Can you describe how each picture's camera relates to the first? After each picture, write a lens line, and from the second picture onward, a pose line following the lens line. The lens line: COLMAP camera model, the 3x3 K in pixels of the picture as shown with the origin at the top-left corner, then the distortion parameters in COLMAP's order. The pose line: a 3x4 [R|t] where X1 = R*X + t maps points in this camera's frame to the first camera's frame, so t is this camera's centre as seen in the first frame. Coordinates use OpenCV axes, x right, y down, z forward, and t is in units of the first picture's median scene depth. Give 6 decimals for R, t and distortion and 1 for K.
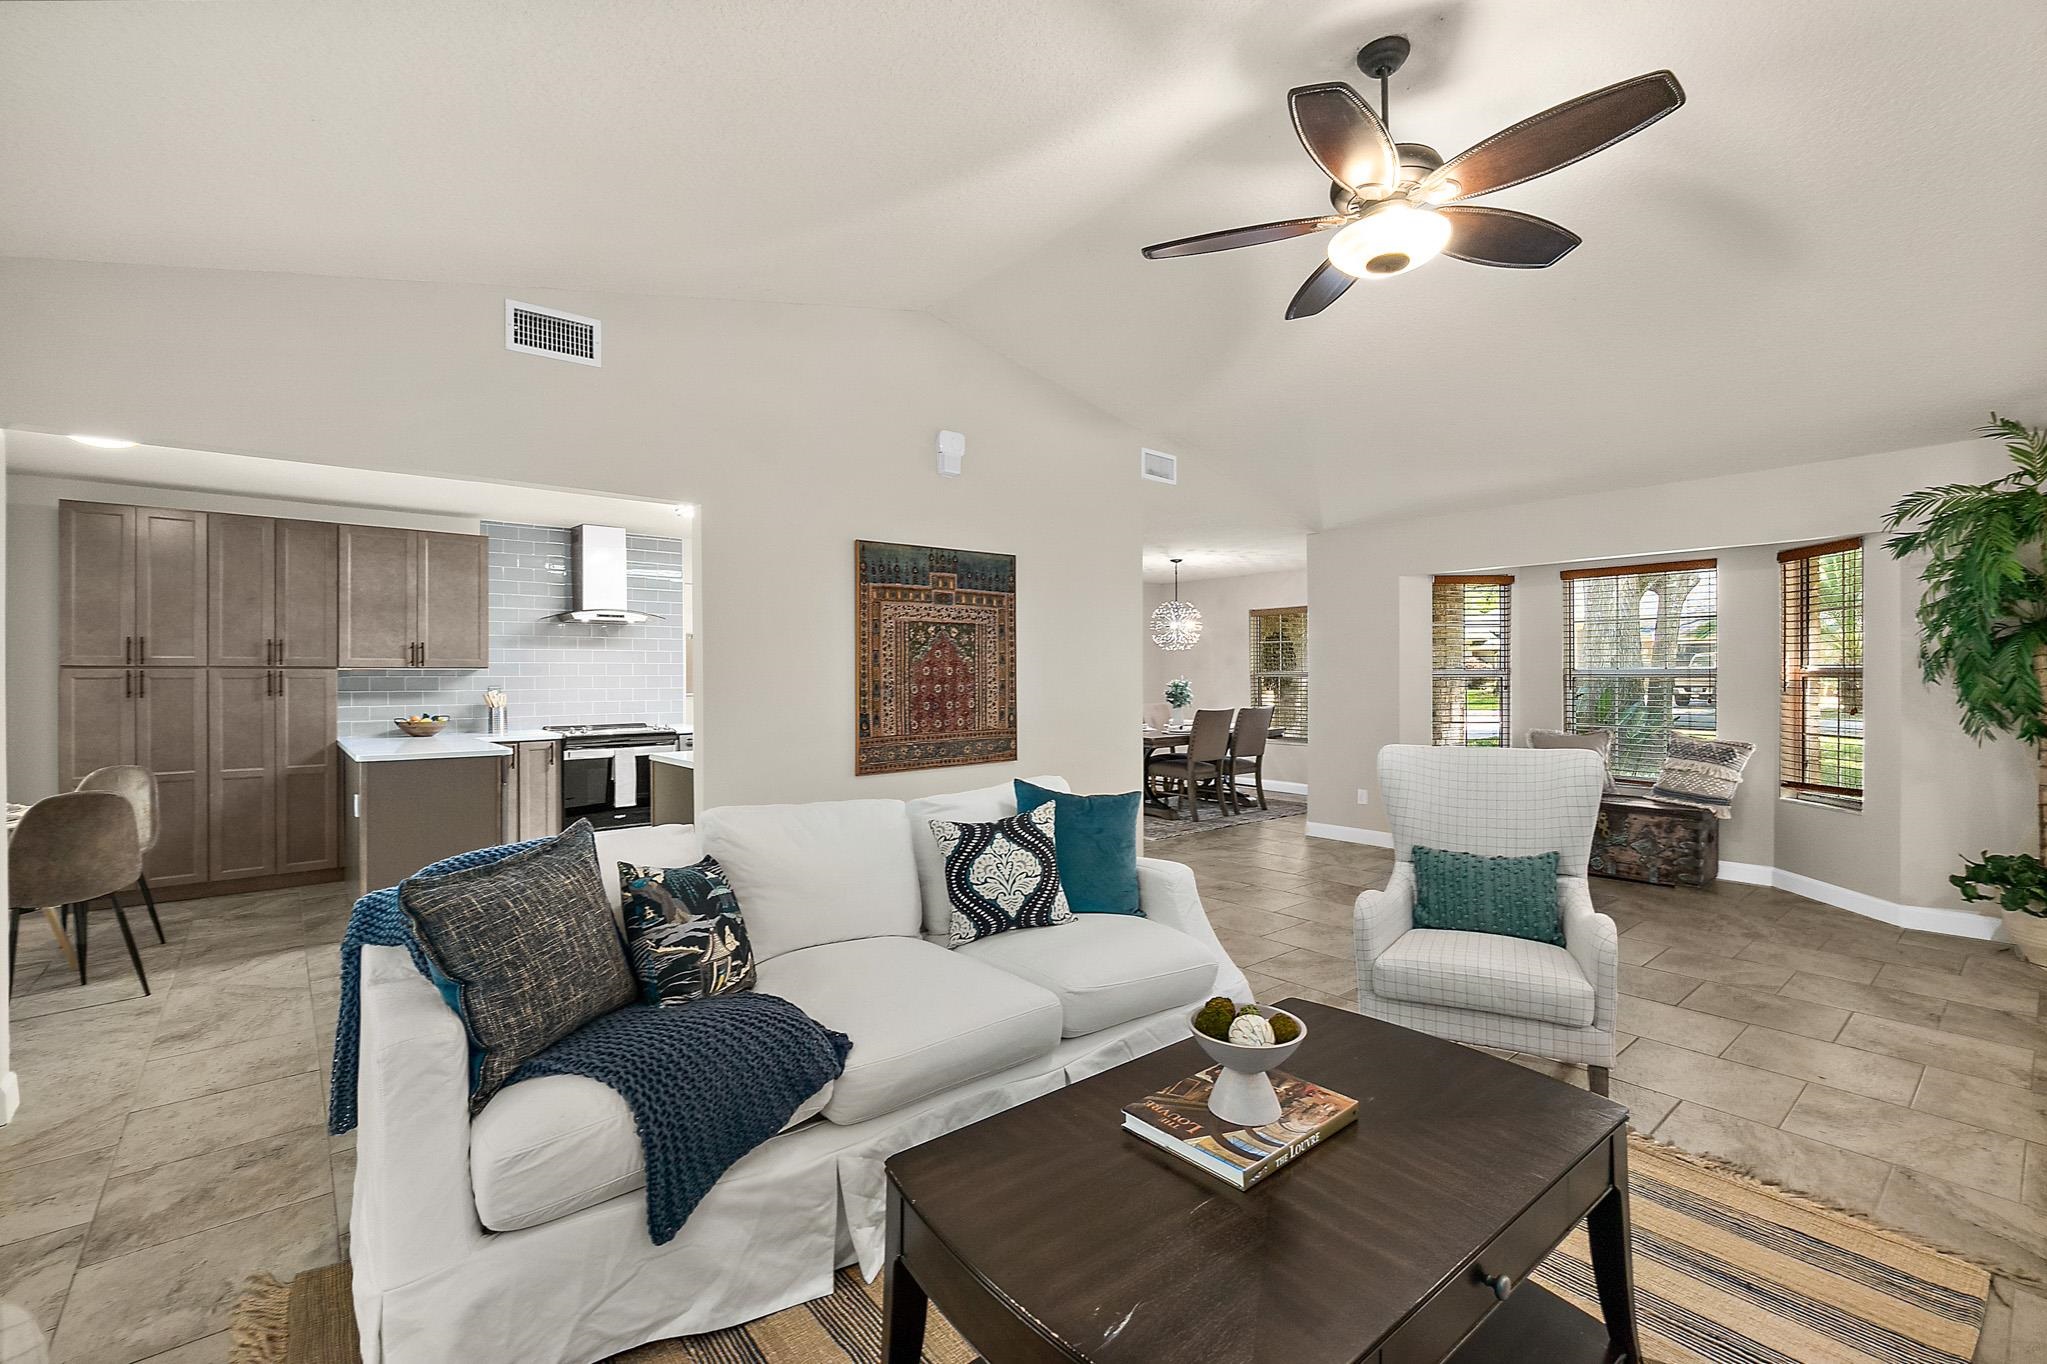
lens RADIAL K [[886.4, 0, 1023.4], [0, 886.4, 676.1], [0, 0, 1]] dist [-0.000392, 0.001106]
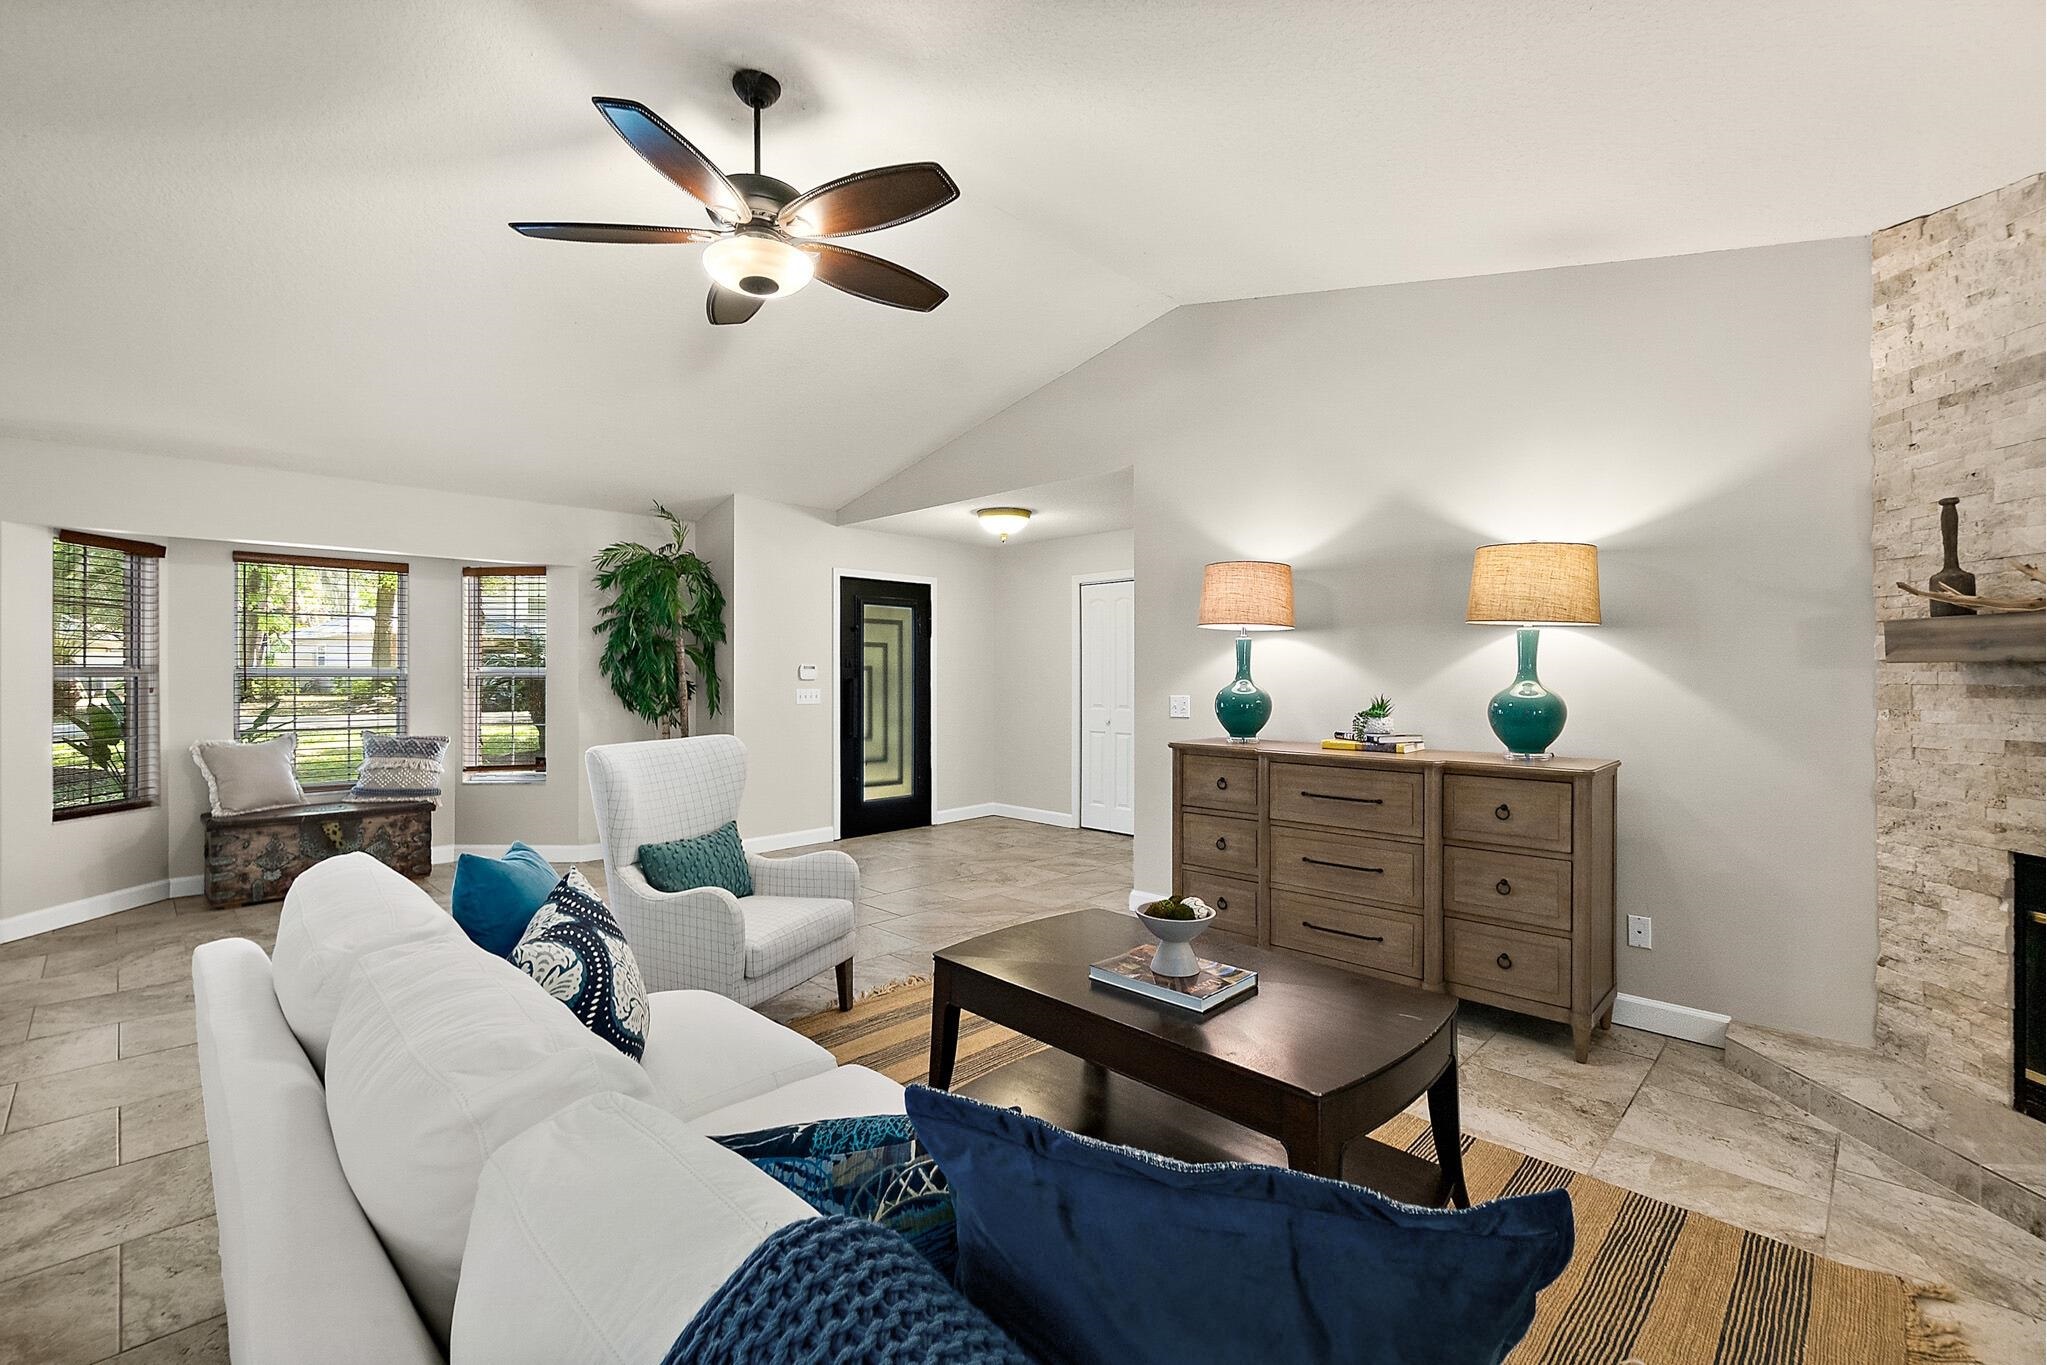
lens RADIAL K [[886.4, 0, 995.9], [0, 886.4, 676.0], [0, 0, 1]] dist [-0.000392, 0.001106]
pose [[-0.082466, 0.002158, 0.996592, -0.340722], [-0.000323, 0.999998, -0.002192, 0.002814], [-0.996594, -0.000503, -0.082465, 0.407623]]
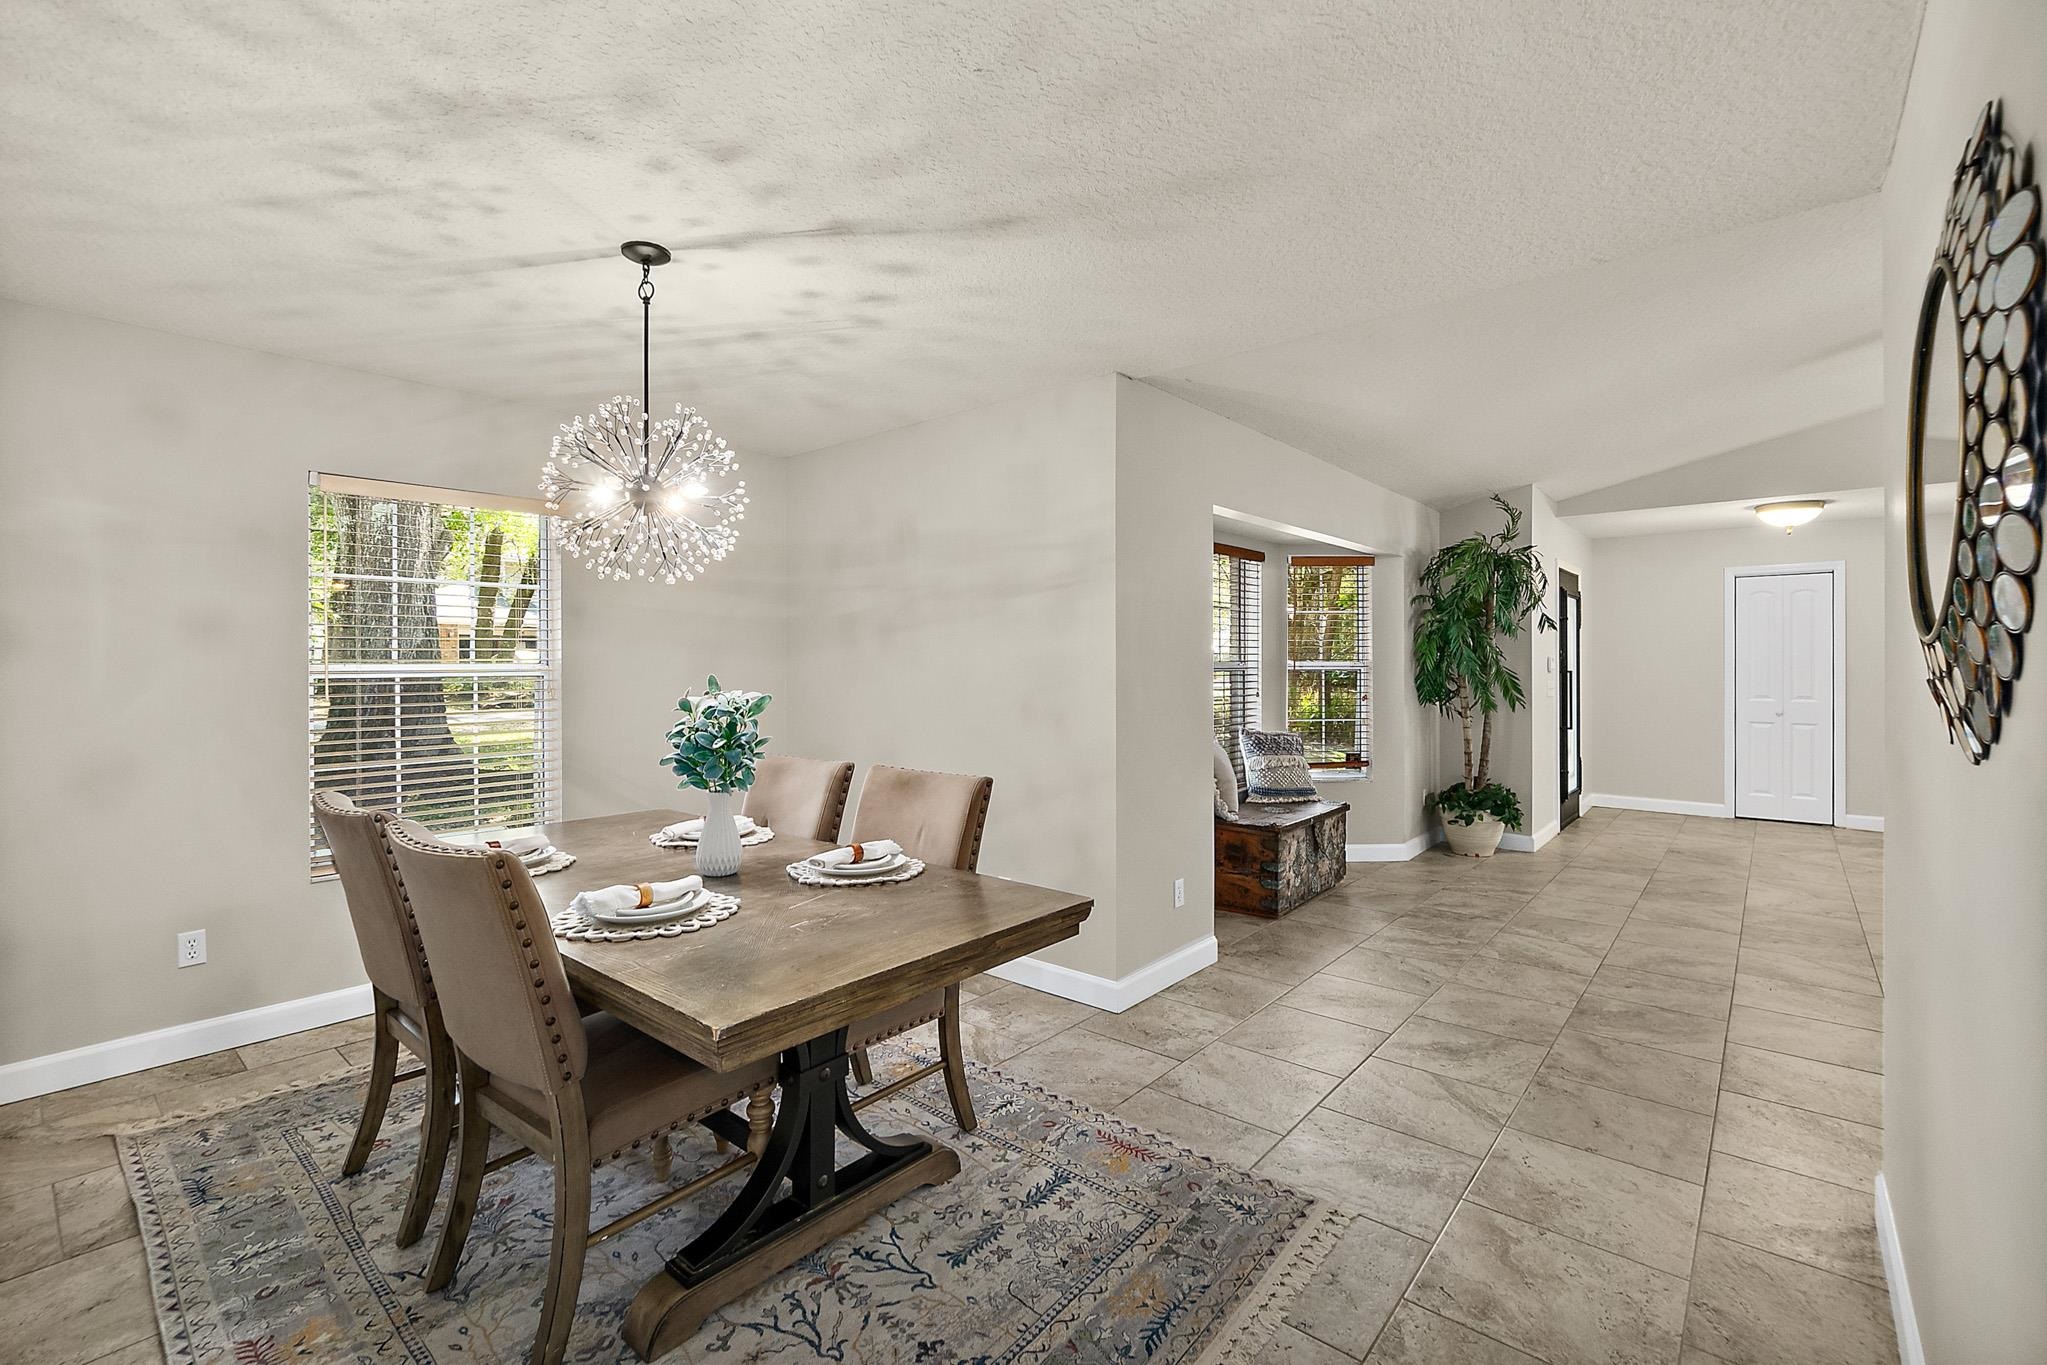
lens RADIAL K [[886.4, 0, 990.7], [0, 886.4, 664.2], [0, 0, 1]] dist [-0.000392, 0.001106]
pose [[-0.145706, 0.002852, 0.989324, -0.179565], [0.001836, 0.999995, -0.002612, -0.002348], [-0.989326, 0.001436, -0.145711, 1.512195]]
